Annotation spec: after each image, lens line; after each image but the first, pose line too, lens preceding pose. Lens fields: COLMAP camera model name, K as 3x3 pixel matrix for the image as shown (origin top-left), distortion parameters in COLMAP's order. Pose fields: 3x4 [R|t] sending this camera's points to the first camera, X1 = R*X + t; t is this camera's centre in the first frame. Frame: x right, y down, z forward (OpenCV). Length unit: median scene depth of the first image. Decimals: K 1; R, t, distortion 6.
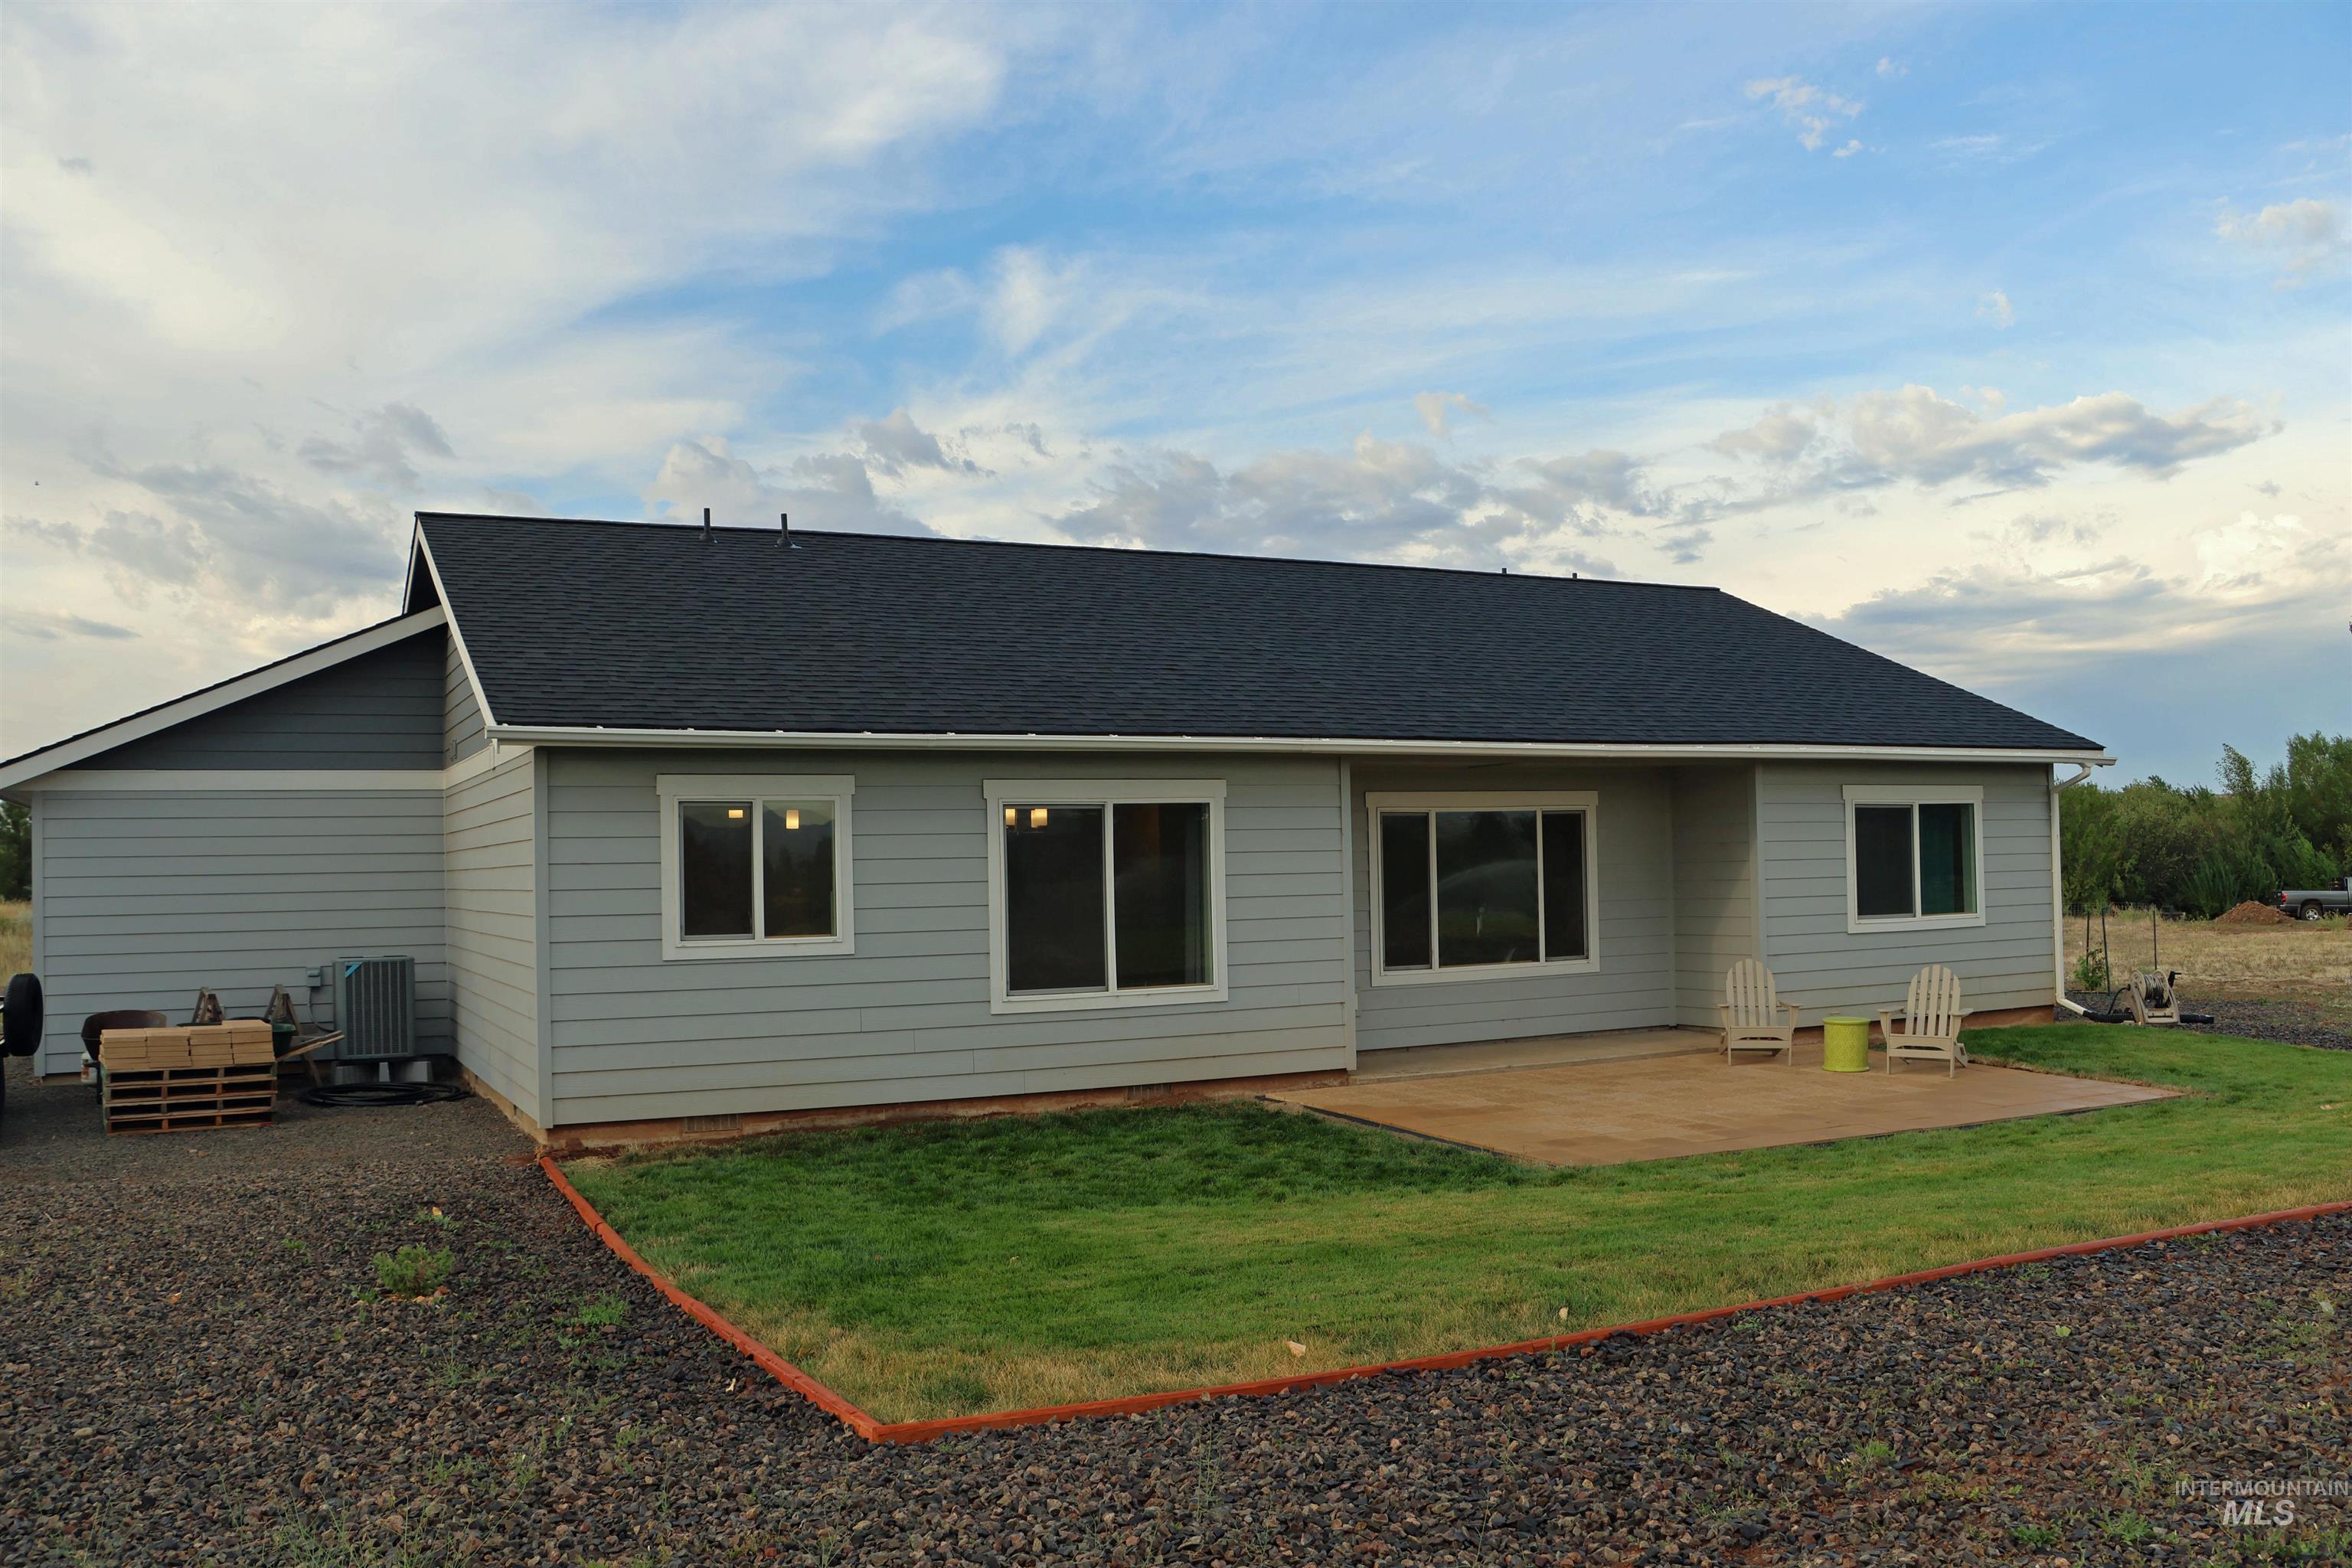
lens RADIAL K [[1953.9, 0, 1176.0], [0, 1953.9, 784.0], [0, 0, 1]] dist [-0.138520, 0.010265]
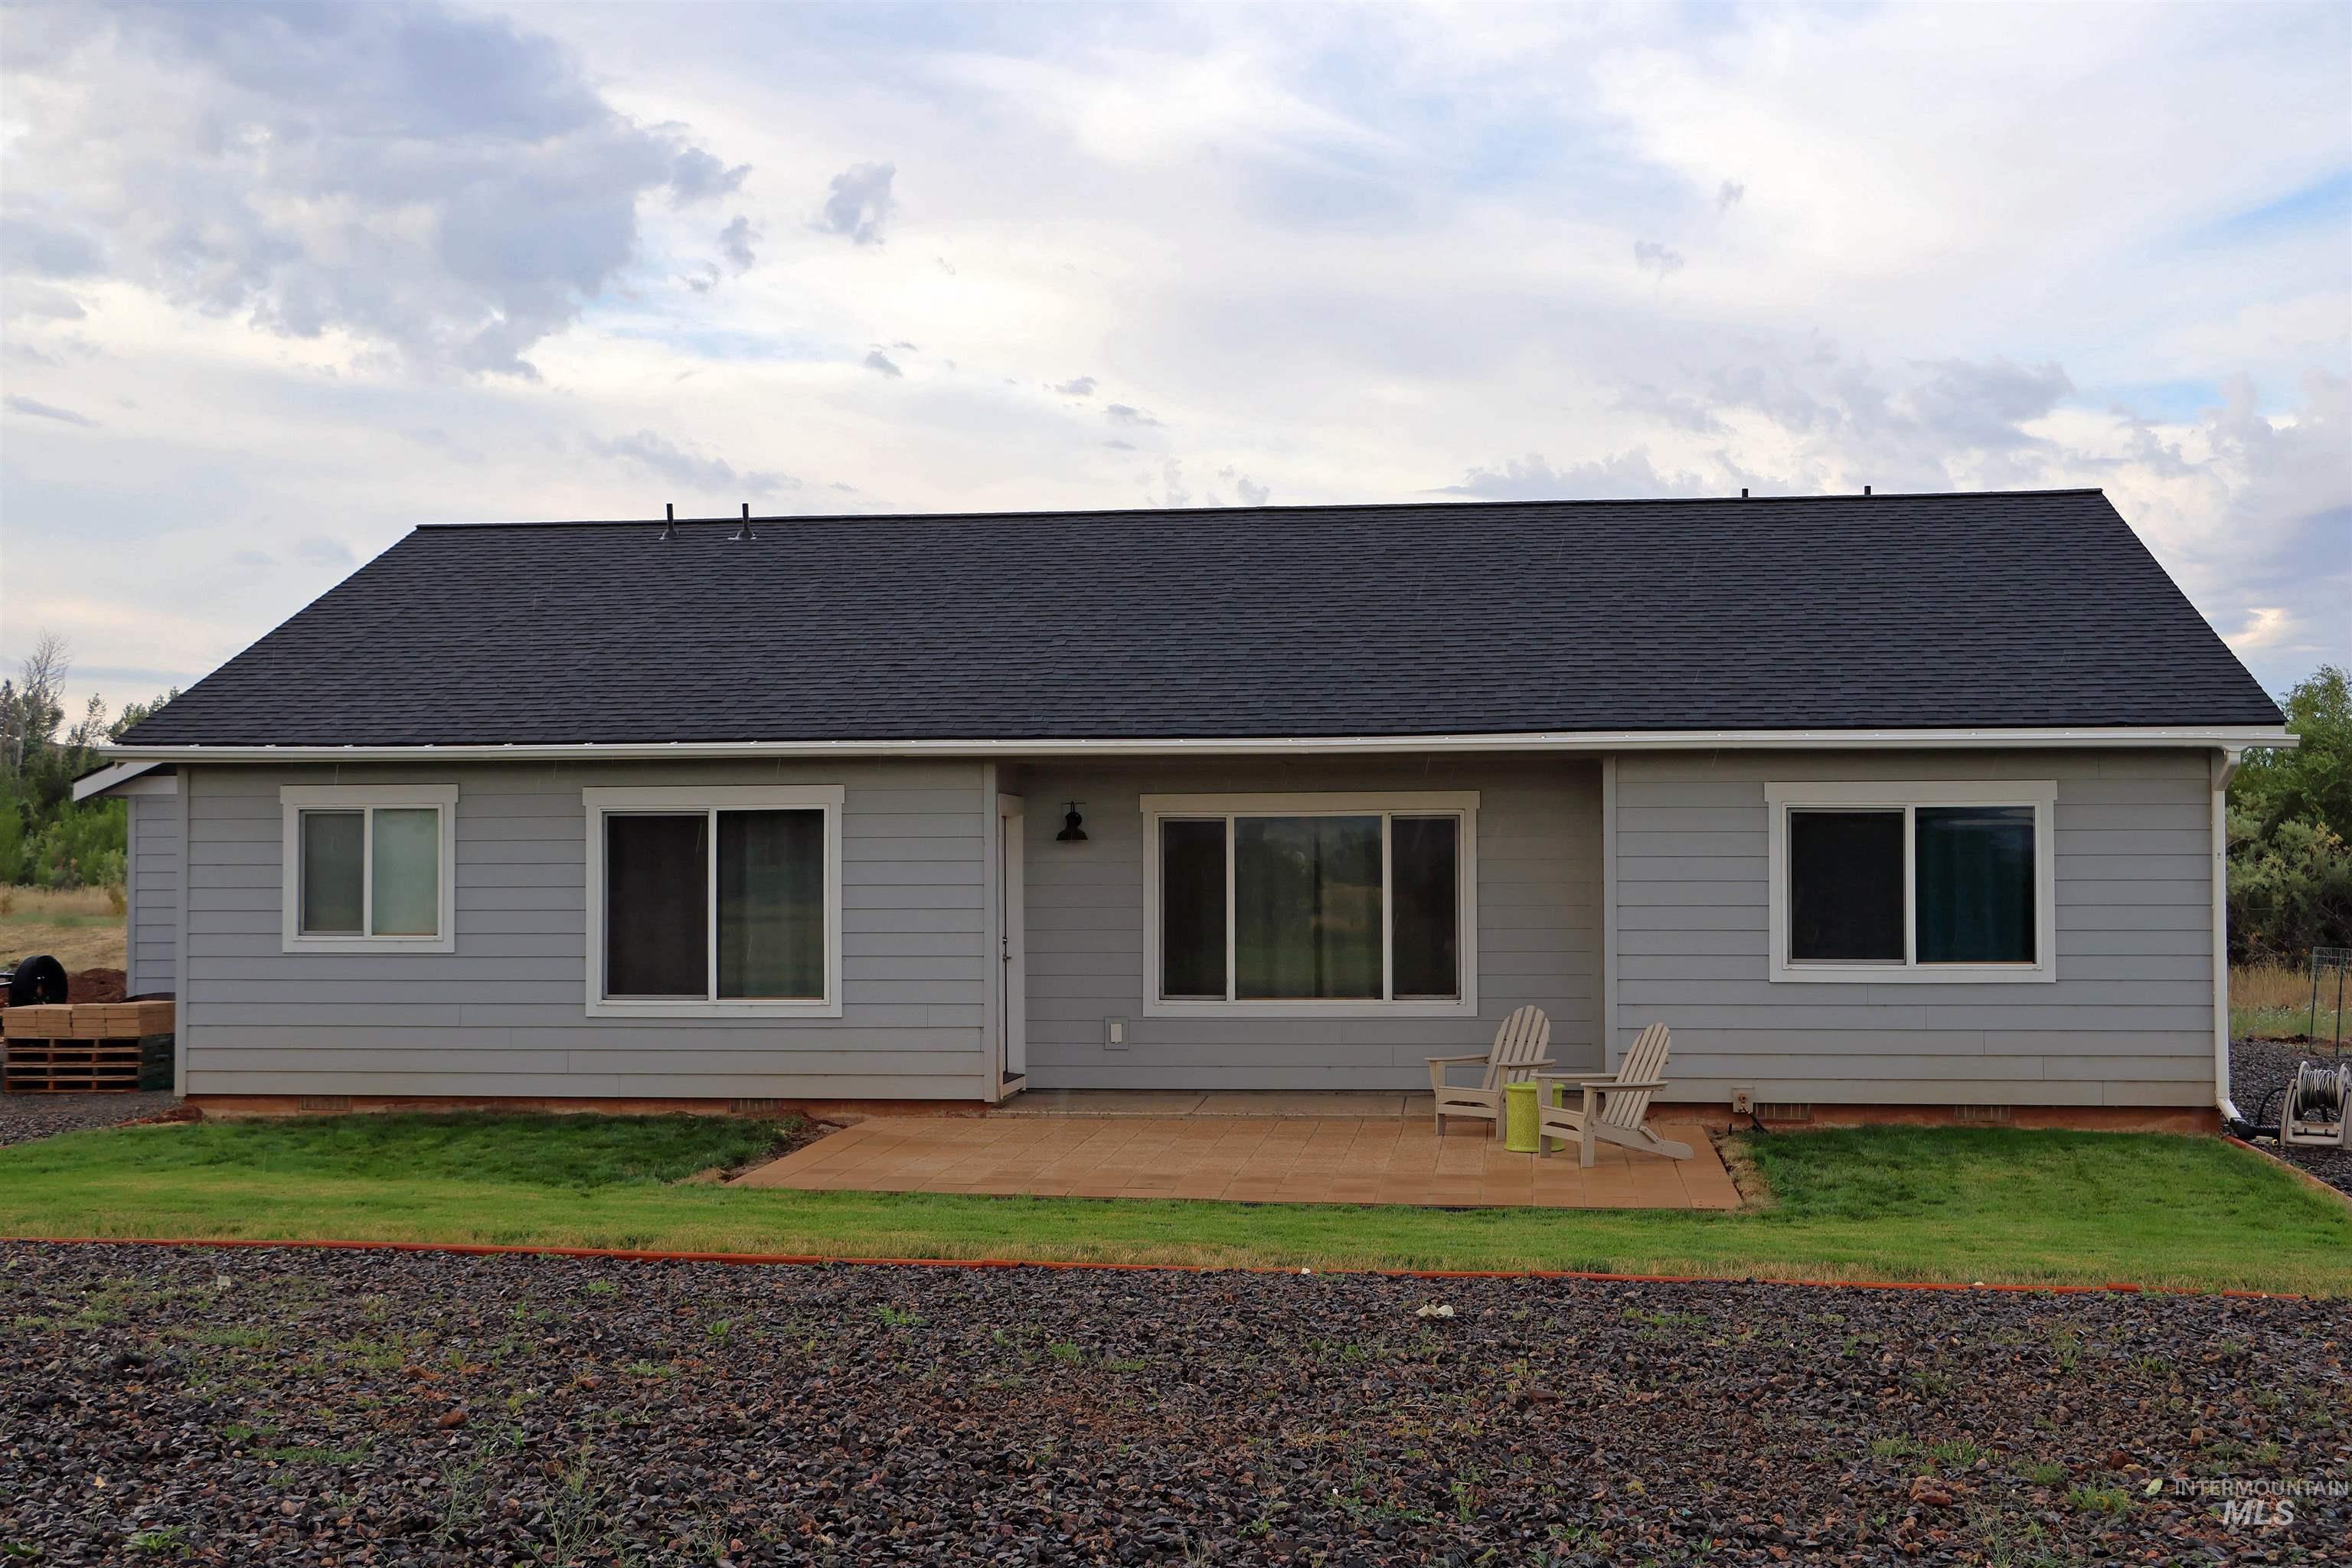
lens RADIAL K [[2802.0, 0, 1176.0], [0, 2802.0, 784.0], [0, 0, 1]] dist [-0.010093, -0.035460]
pose [[0.827401, -0.001860, -0.561608, 0.893166], [0.009073, 0.999908, 0.010055, -0.014179], [0.561538, -0.013415, 0.827342, -0.034155]]
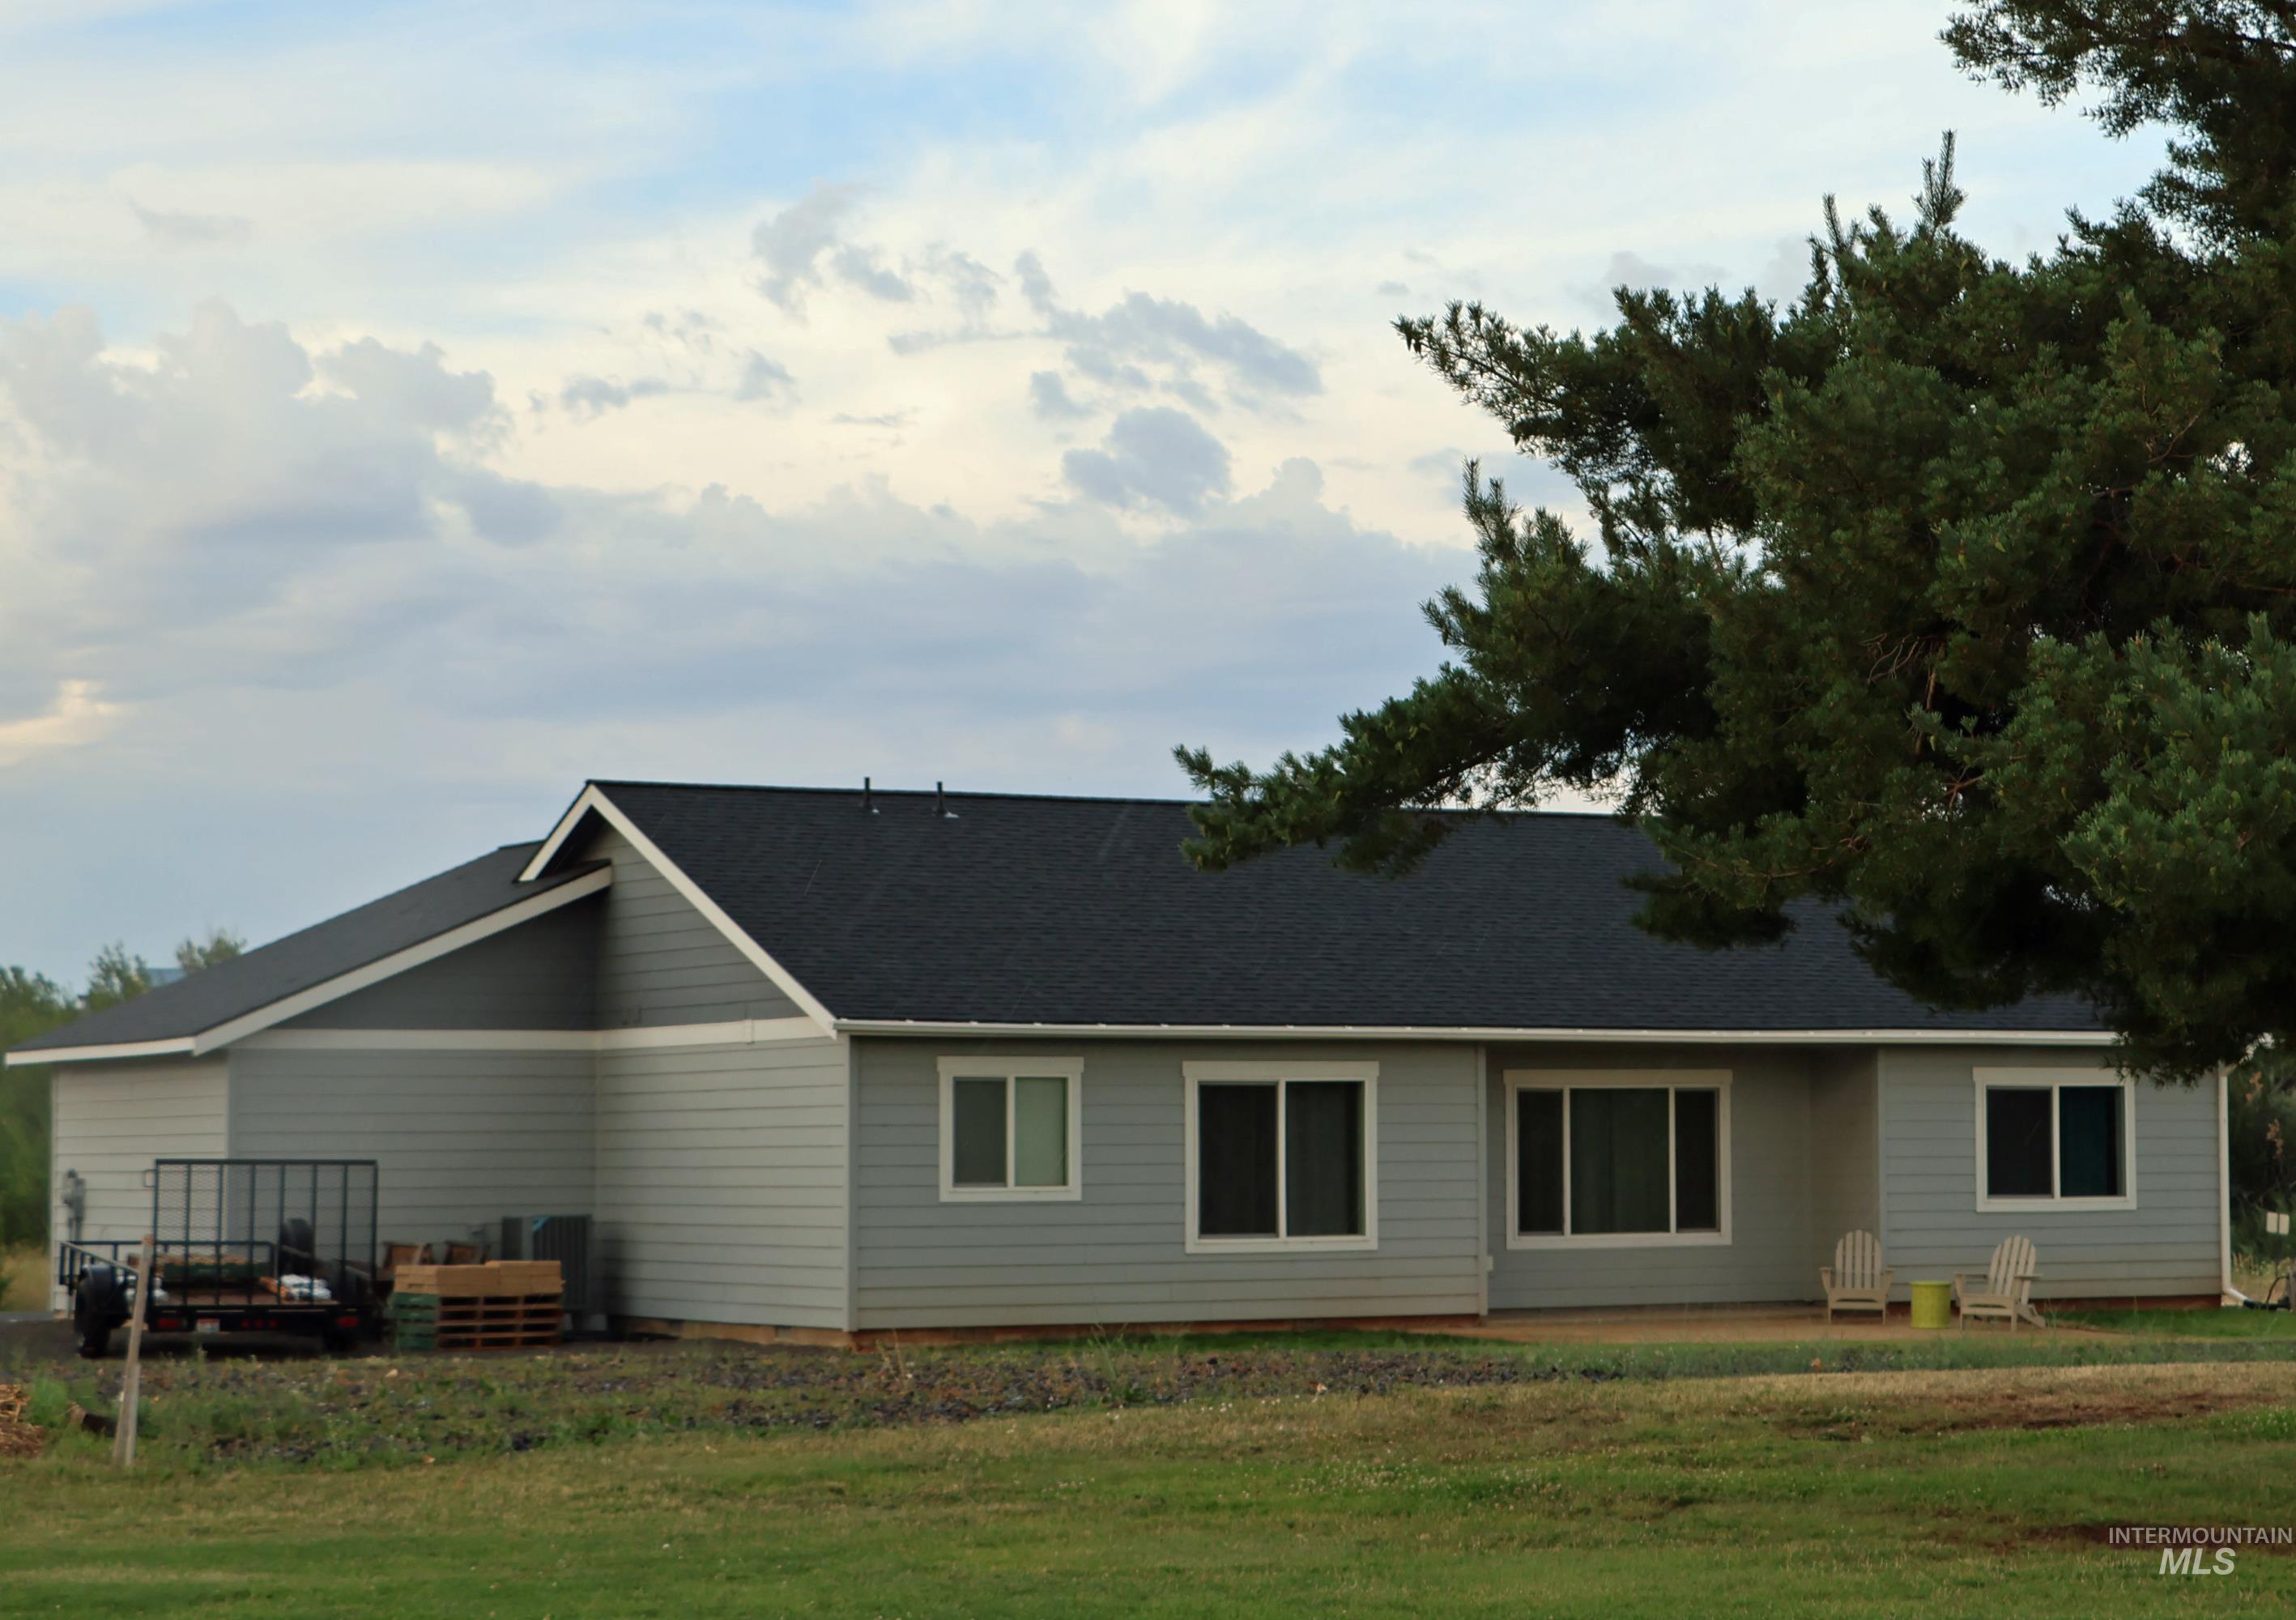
lens RADIAL K [[5103.8, 0, 1148.0], [0, 5103.8, 810.0], [0, 0, 1]] dist [-0.056258, -0.630802]
pose [[0.999850, 0.017188, 0.001991, -0.117995], [-0.017138, 0.999589, -0.022972, -0.077865], [-0.002385, 0.022934, 0.999734, -2.000468]]
